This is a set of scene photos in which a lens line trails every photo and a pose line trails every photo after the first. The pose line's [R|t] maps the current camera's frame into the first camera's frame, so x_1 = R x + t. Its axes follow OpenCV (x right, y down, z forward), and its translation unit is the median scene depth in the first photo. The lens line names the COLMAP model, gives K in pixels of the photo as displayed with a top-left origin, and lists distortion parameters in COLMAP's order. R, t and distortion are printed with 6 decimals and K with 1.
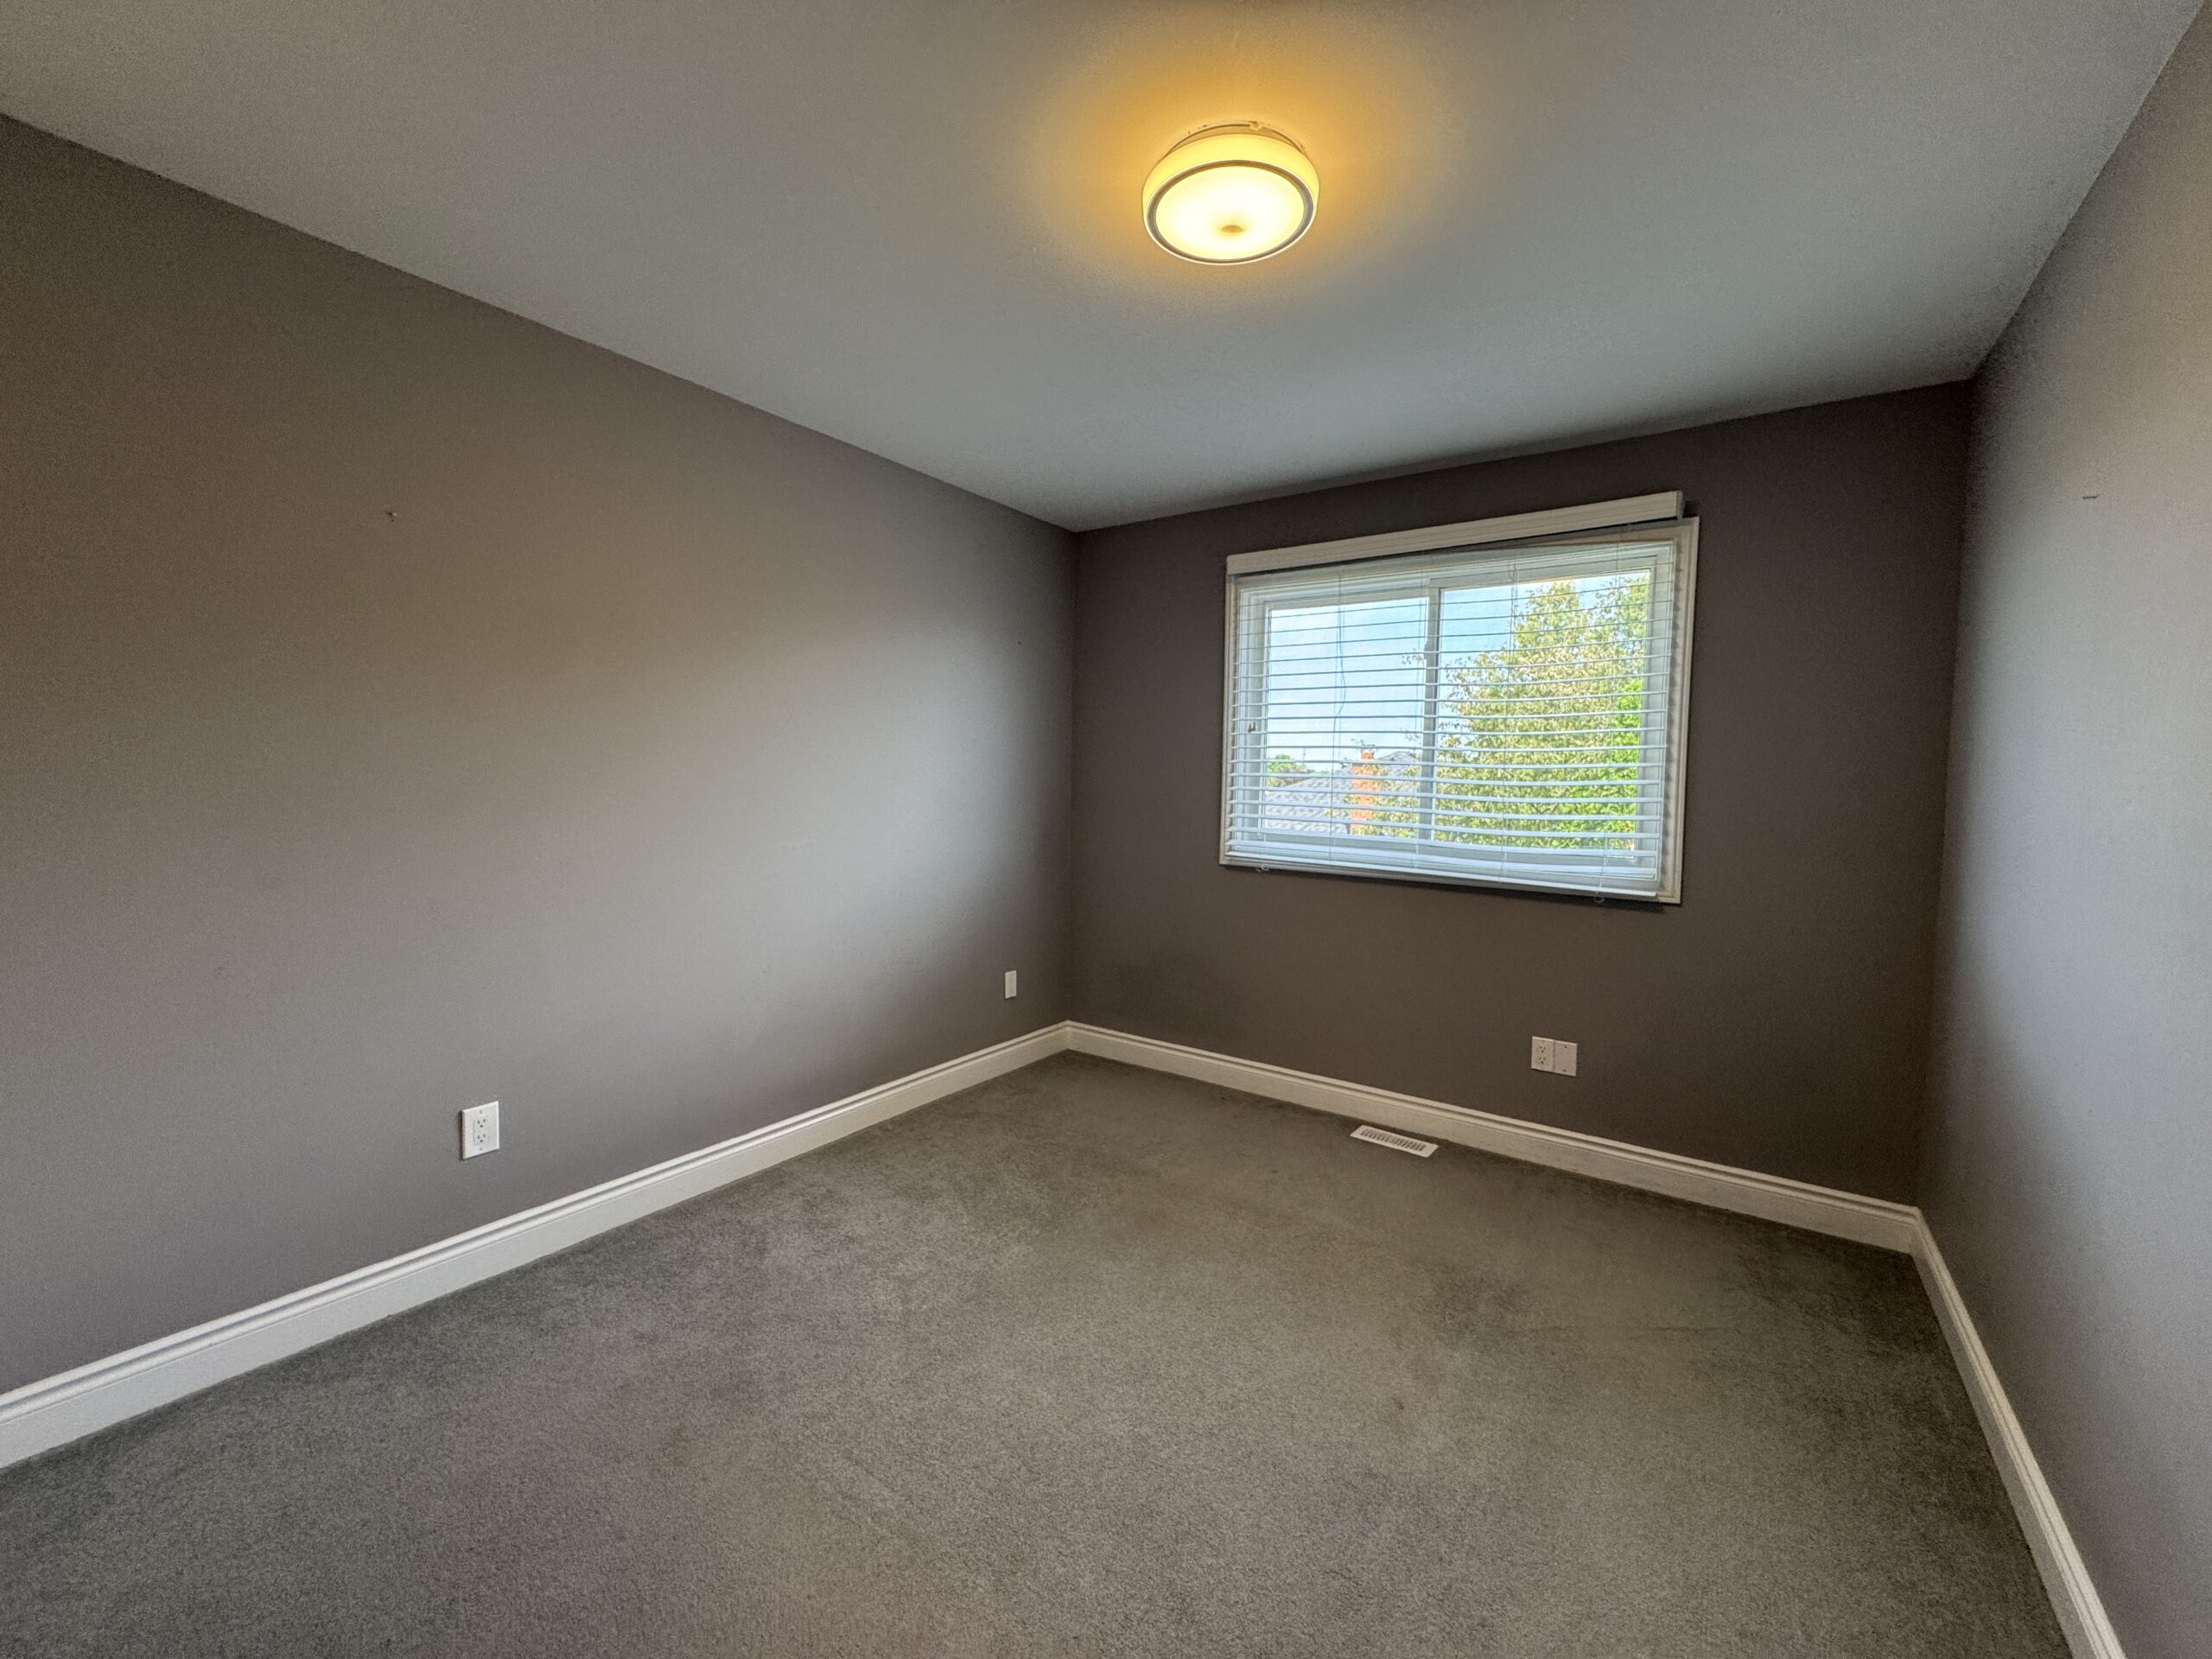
lens RADIAL K [[883.5, 0, 1105.7], [0, 883.5, 824.7], [0, 0, 1]] dist [-0.001501, 0.000636]
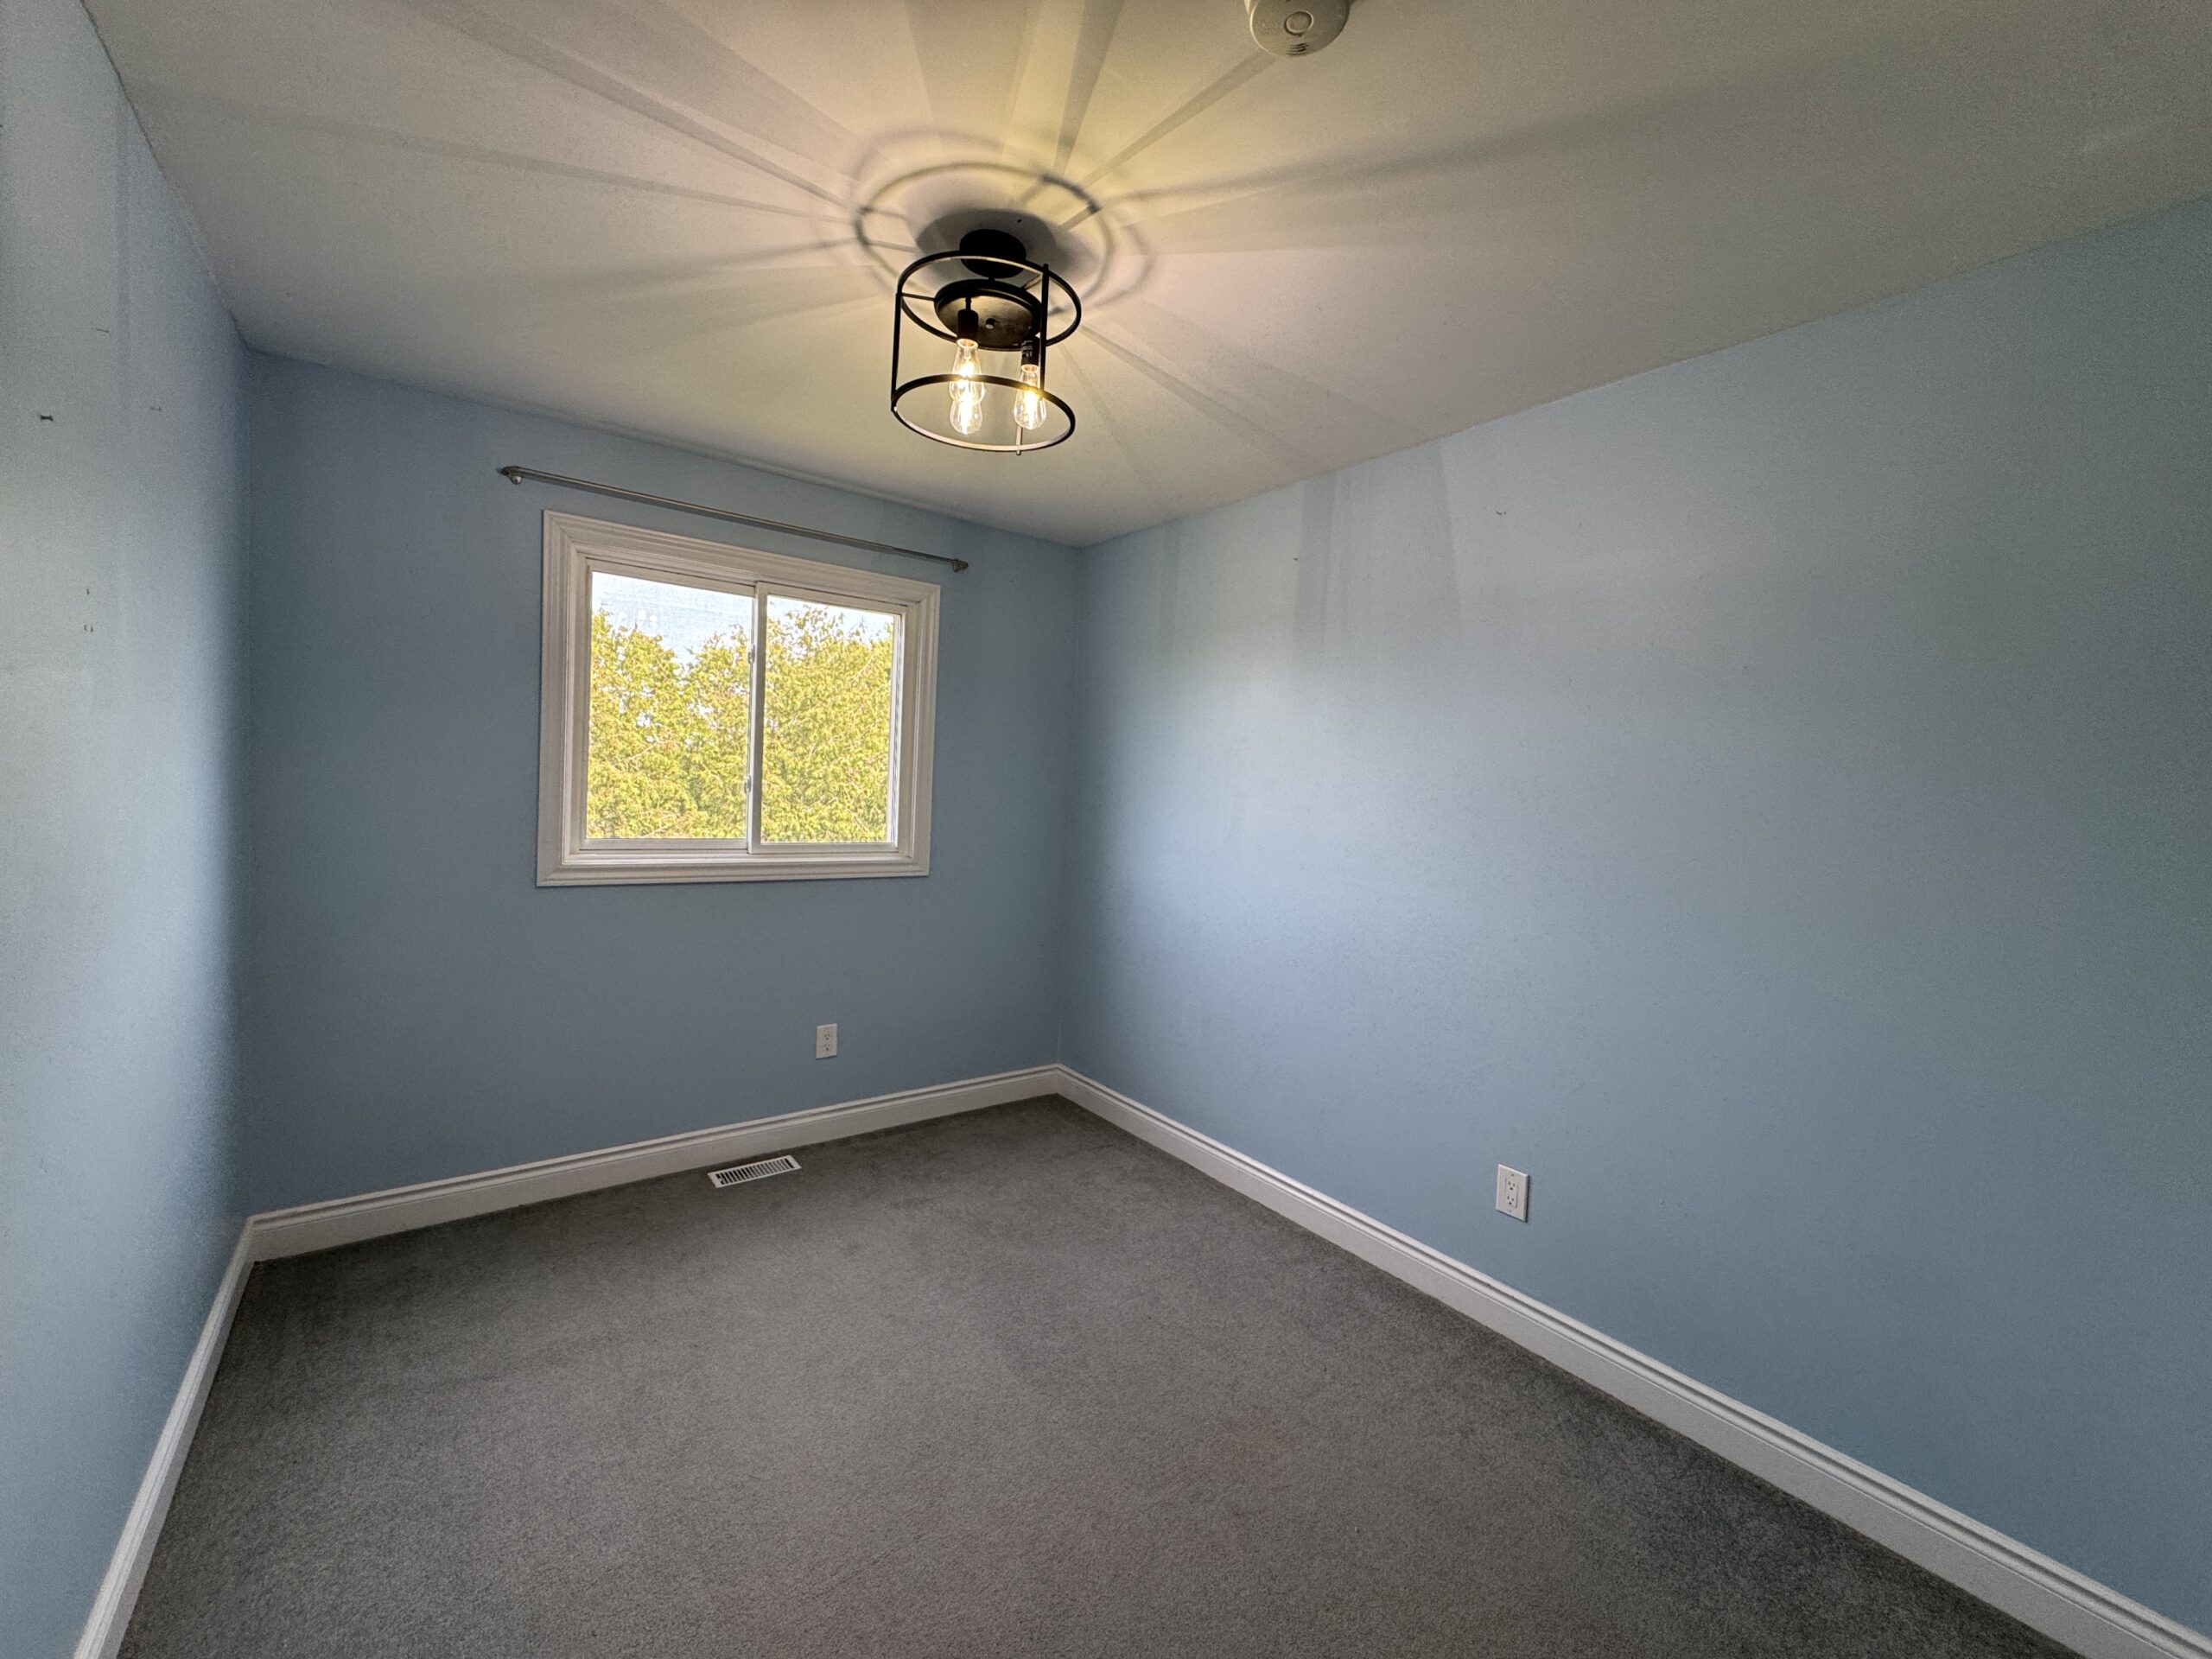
lens RADIAL K [[883.5, 0, 1105.7], [0, 883.5, 824.7], [0, 0, 1]] dist [-0.001501, 0.000636]
pose [[0.304285, -0.034111, 0.951970, -0.444360], [0.035168, 0.999080, 0.024558, -0.020556], [-0.951932, 0.026006, 0.305205, 0.343064]]
